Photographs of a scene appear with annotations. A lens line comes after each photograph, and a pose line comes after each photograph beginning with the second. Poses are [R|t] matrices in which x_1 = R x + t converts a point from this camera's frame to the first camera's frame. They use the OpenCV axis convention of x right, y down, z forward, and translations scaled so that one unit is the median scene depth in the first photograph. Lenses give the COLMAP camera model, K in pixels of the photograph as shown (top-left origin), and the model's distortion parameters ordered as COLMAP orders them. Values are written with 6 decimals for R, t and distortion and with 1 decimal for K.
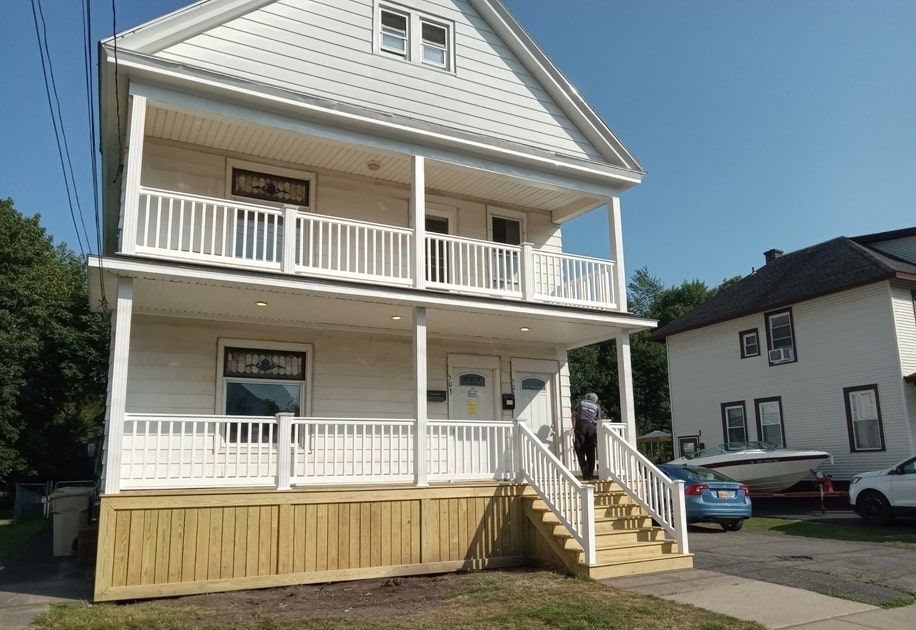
lens RADIAL K [[735.5, 0, 459.6], [0, 735.5, 316.4], [0, 0, 1]] dist [0.010464, 0.006701]
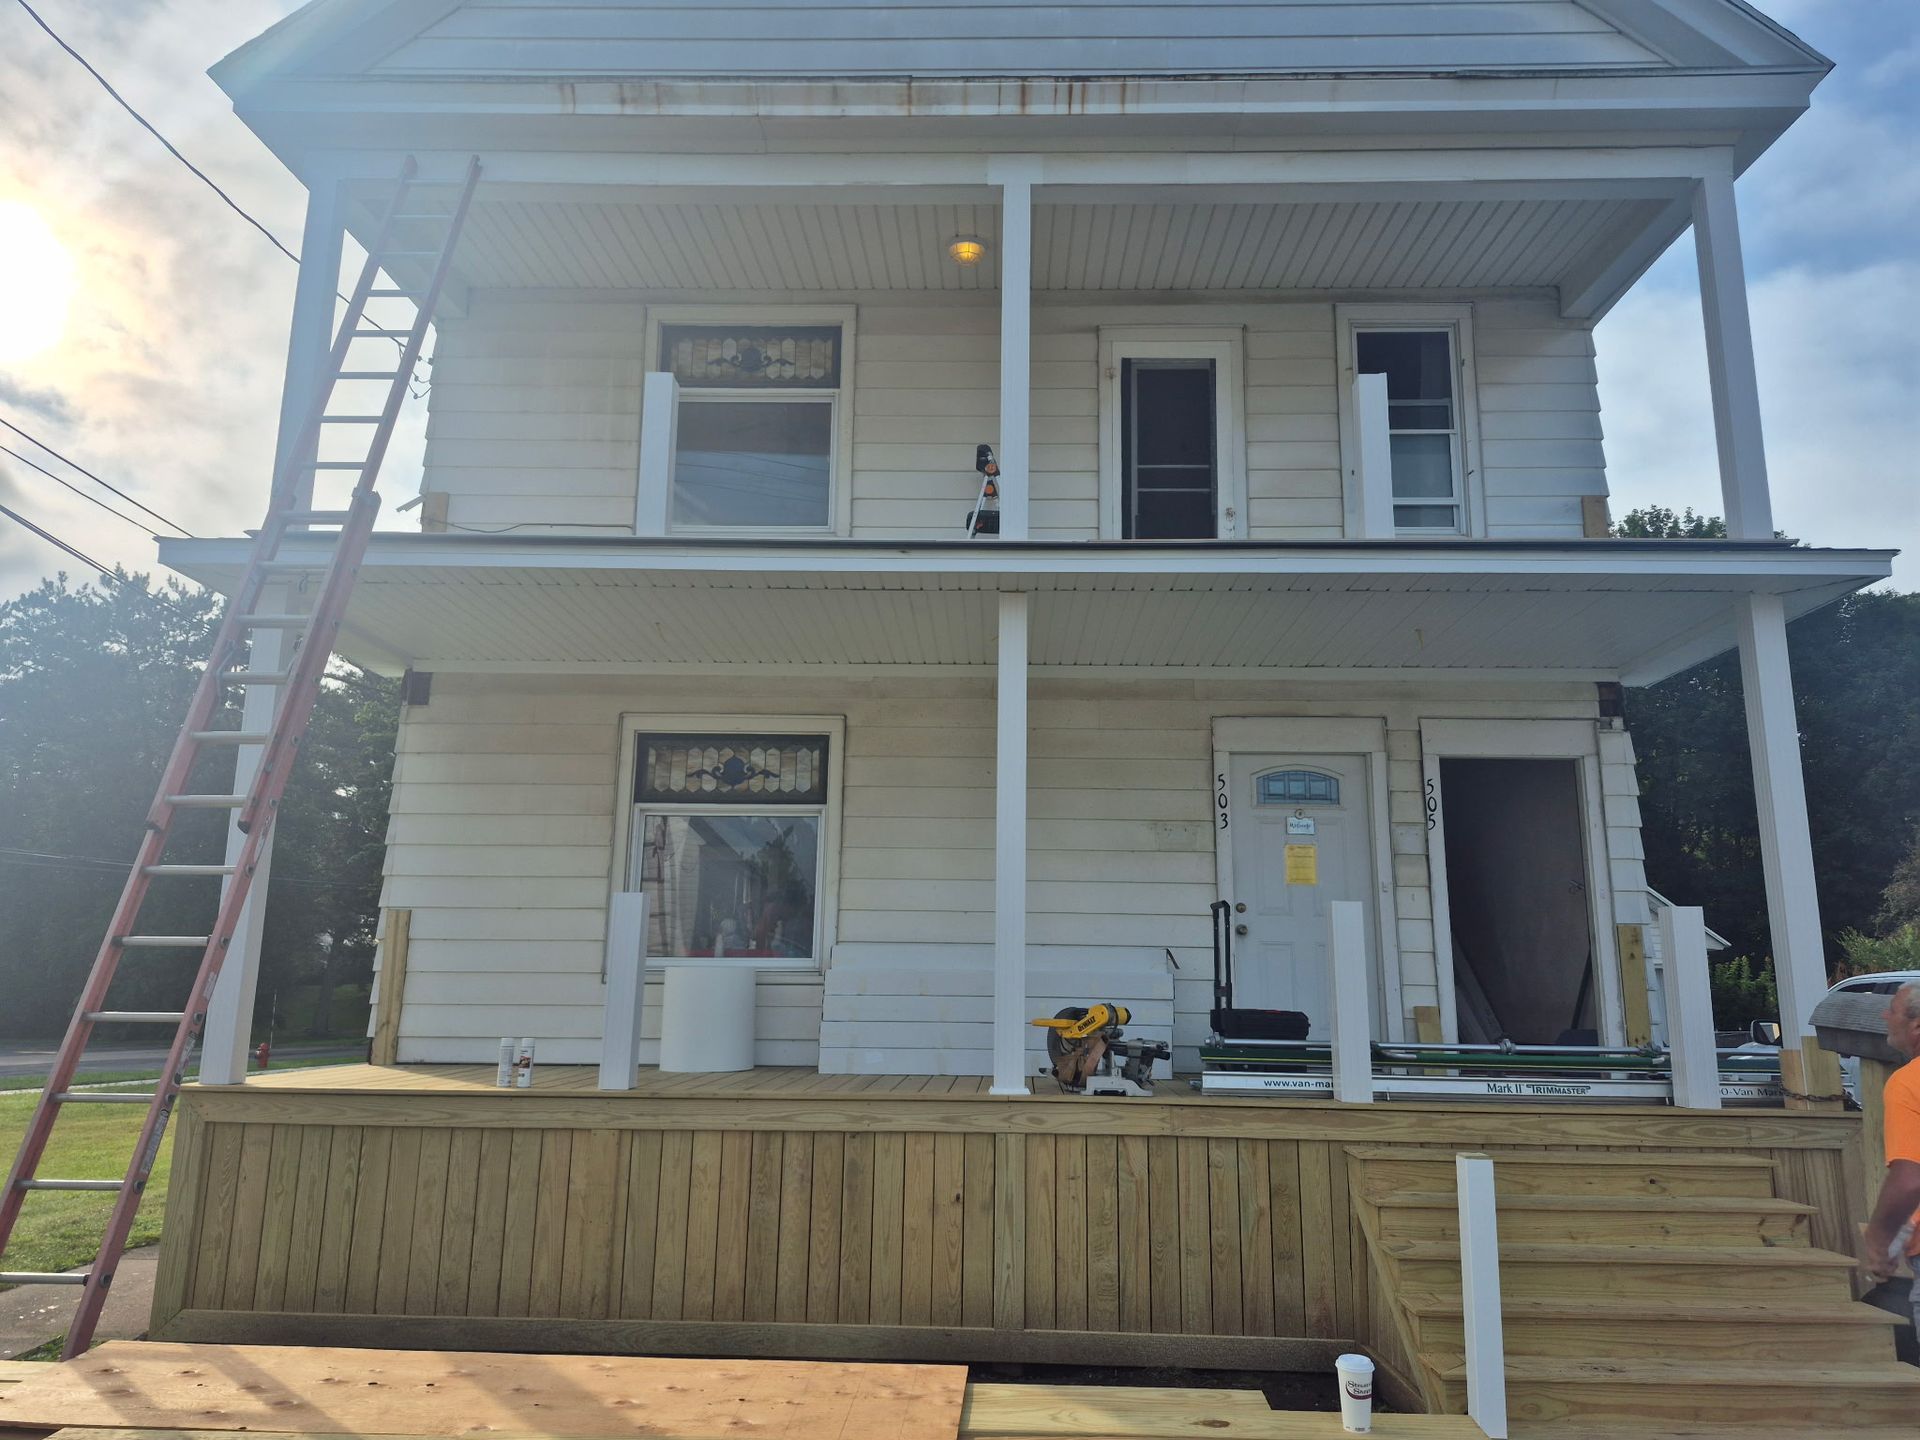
lens RADIAL K [[1319.1, 0, 958.4], [0, 1319.1, 716.8], [0, 0, 1]] dist [0.067415, -0.039327]
pose [[0.866836, -0.068030, -0.493931, 0.223480], [0.076608, 0.997057, -0.002881, 0.046372], [0.492673, -0.035342, 0.869496, 0.399138]]
